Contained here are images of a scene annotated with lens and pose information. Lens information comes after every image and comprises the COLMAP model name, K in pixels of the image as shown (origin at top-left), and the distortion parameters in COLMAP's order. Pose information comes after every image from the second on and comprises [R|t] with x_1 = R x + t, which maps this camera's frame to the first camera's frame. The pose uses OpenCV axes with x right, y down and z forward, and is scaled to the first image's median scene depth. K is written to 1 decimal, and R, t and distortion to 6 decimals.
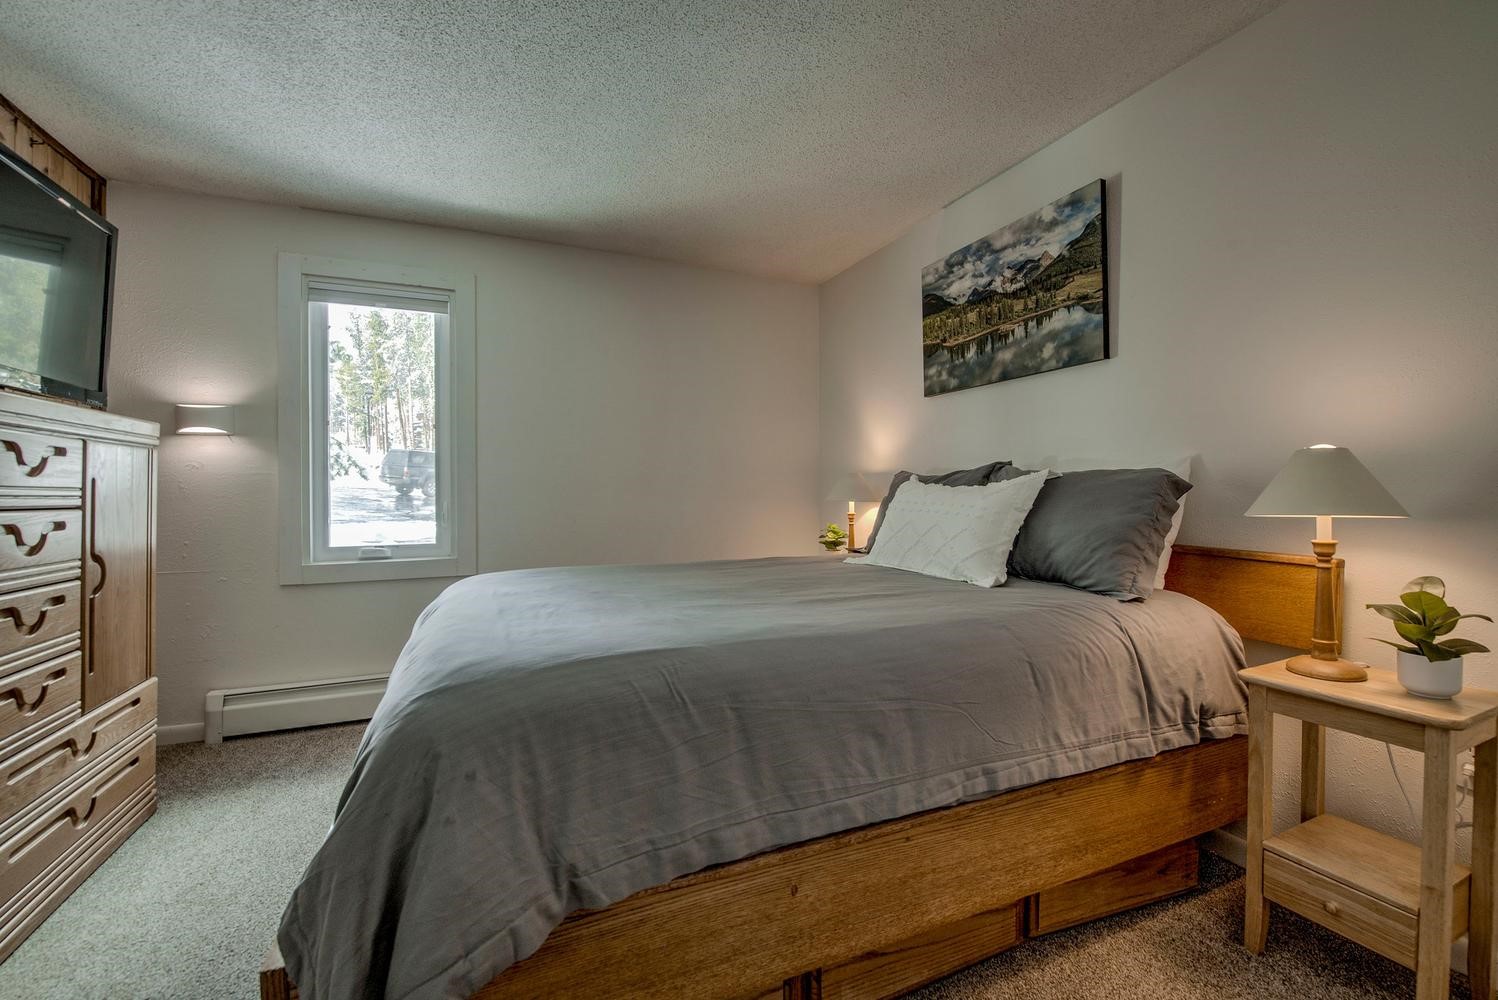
lens RADIAL K [[610.2, 0, 744.3], [0, 610.2, 490.8], [0, 0, 1]] dist [-0.016890, -0.002378]
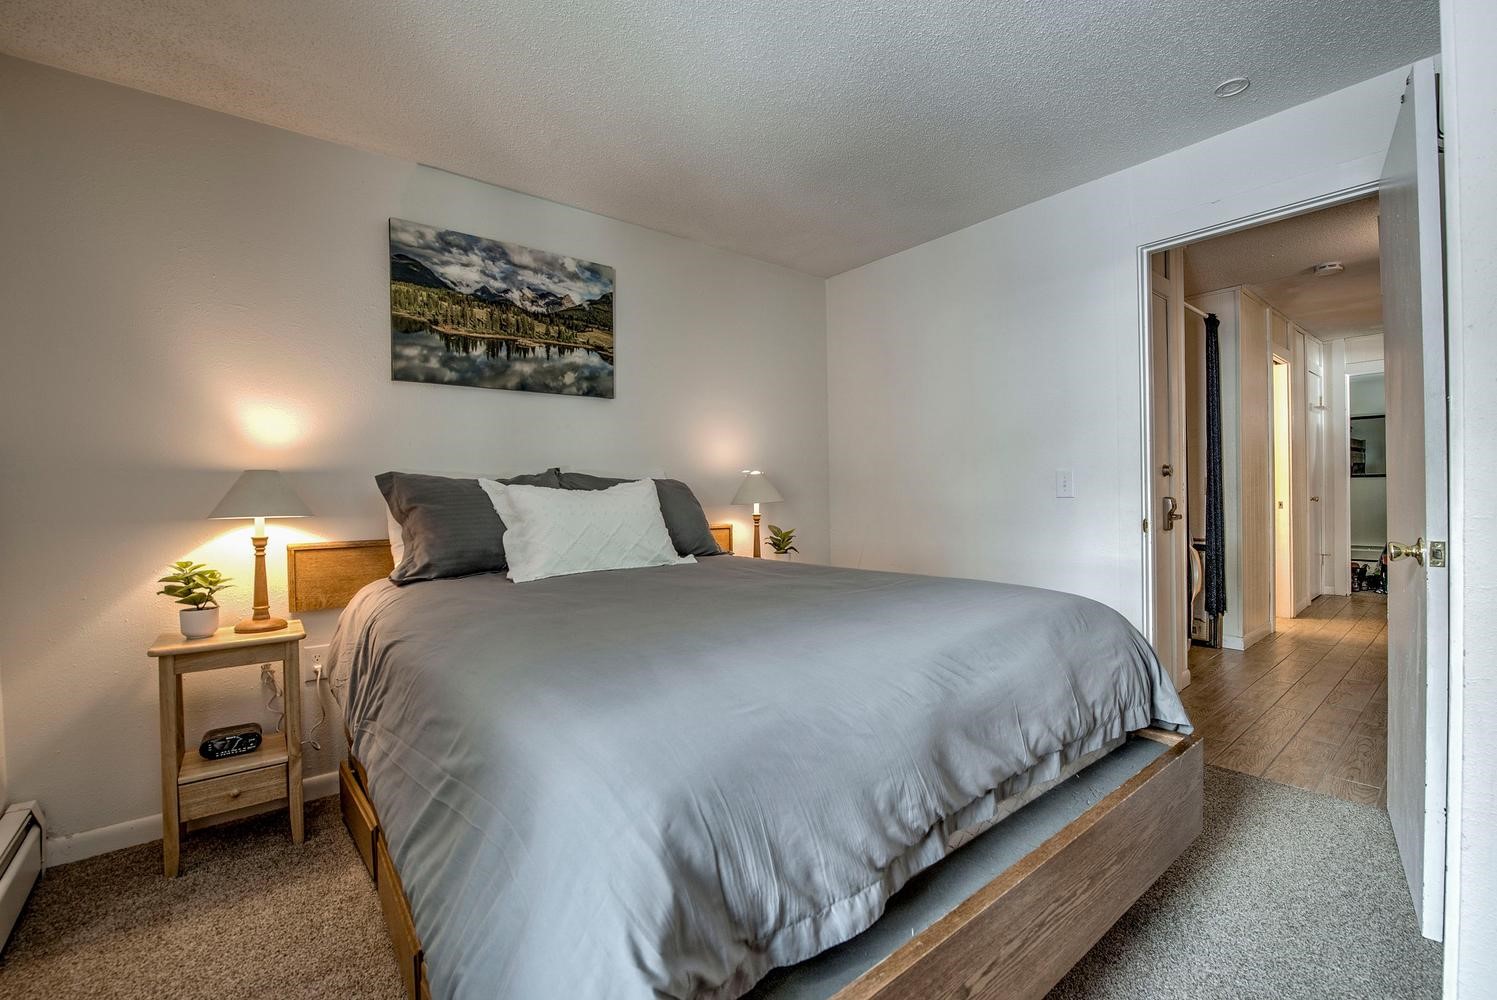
lens RADIAL K [[609.8, 0, 743.8], [0, 609.8, 491.2], [0, 0, 1]] dist [-0.016890, -0.002378]
pose [[-0.262555, -0.015141, 0.964798, -0.702829], [0.003449, 0.999856, 0.016630, -0.021882], [-0.964911, 0.007694, -0.262465, 0.901868]]
